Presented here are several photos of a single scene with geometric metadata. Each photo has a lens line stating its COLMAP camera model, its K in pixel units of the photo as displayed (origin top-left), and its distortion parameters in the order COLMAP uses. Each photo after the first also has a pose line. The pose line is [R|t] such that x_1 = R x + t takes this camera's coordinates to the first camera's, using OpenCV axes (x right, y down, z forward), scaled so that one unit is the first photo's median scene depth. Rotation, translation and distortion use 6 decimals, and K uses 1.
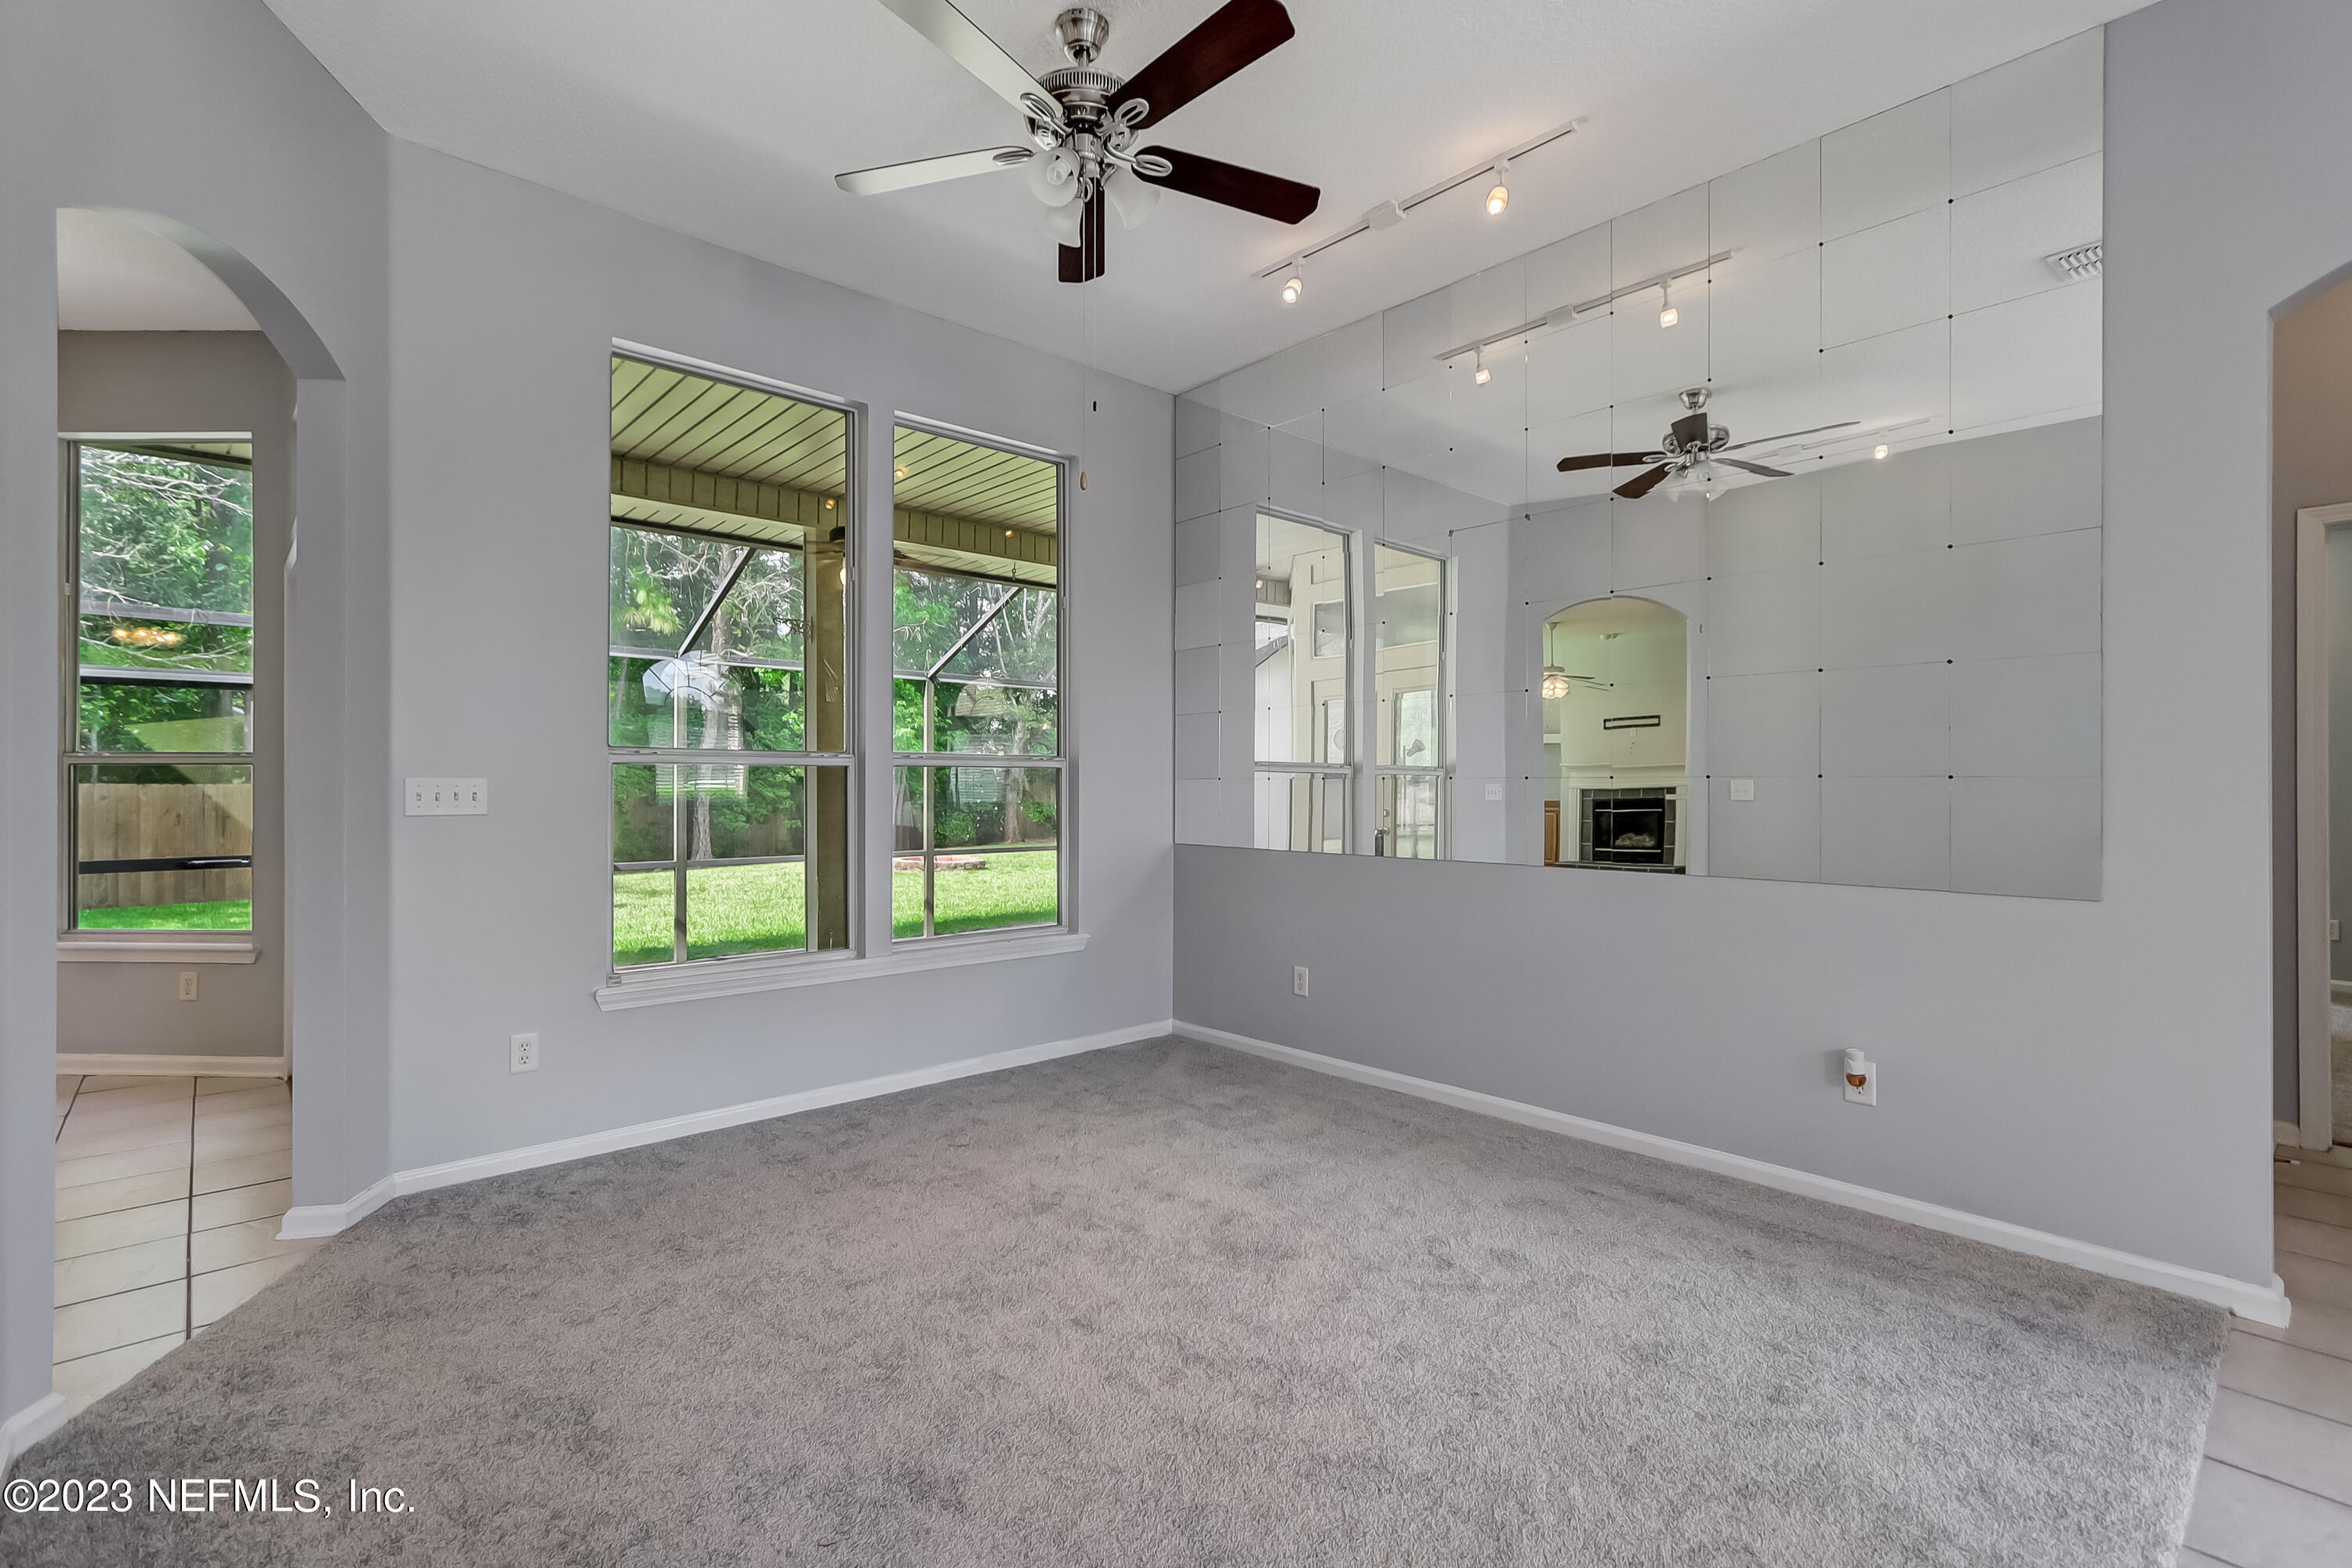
lens RADIAL K [[1077.7, 0, 1173.2], [0, 1077.7, 781.7], [0, 0, 1]] dist [0.000905, 0.000655]
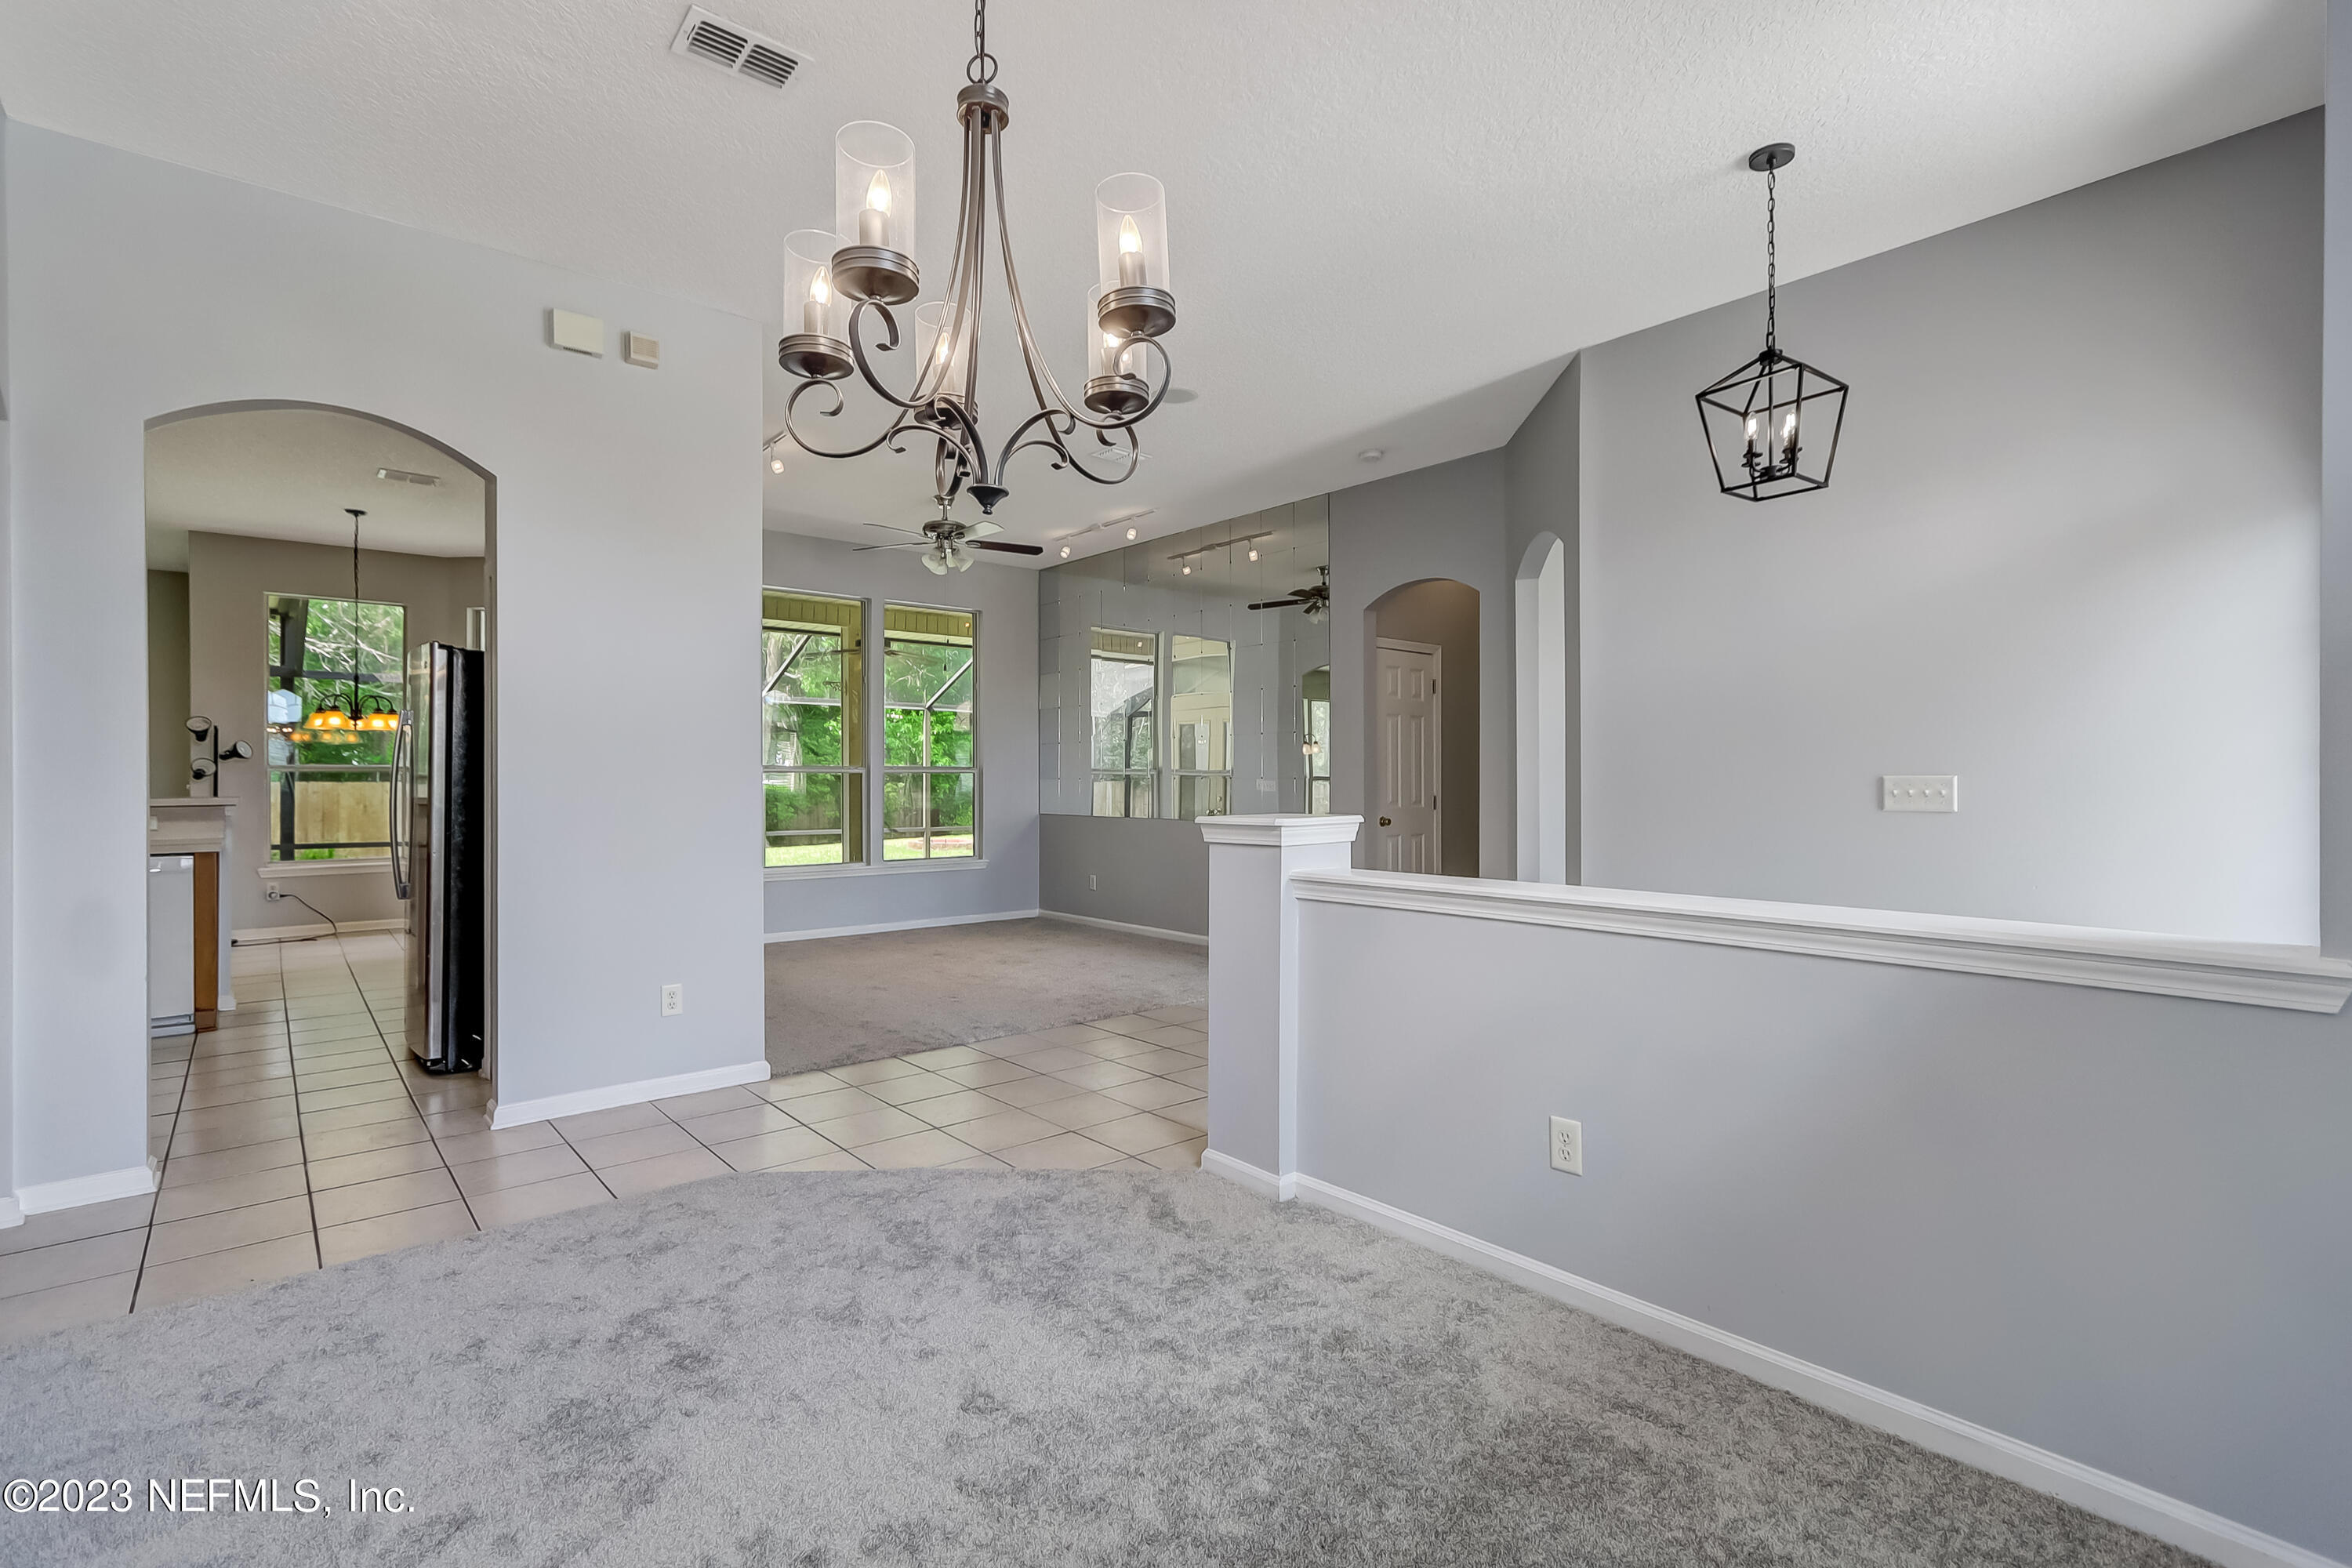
lens RADIAL K [[1077.7, 0, 1173.2], [0, 1077.7, 781.7], [0, 0, 1]] dist [0.000905, 0.000655]
pose [[0.999457, -0.002077, -0.032894, 0.267374], [0.002205, 0.999990, 0.003872, -0.003277], [0.032885, -0.003943, 0.999451, -0.772704]]
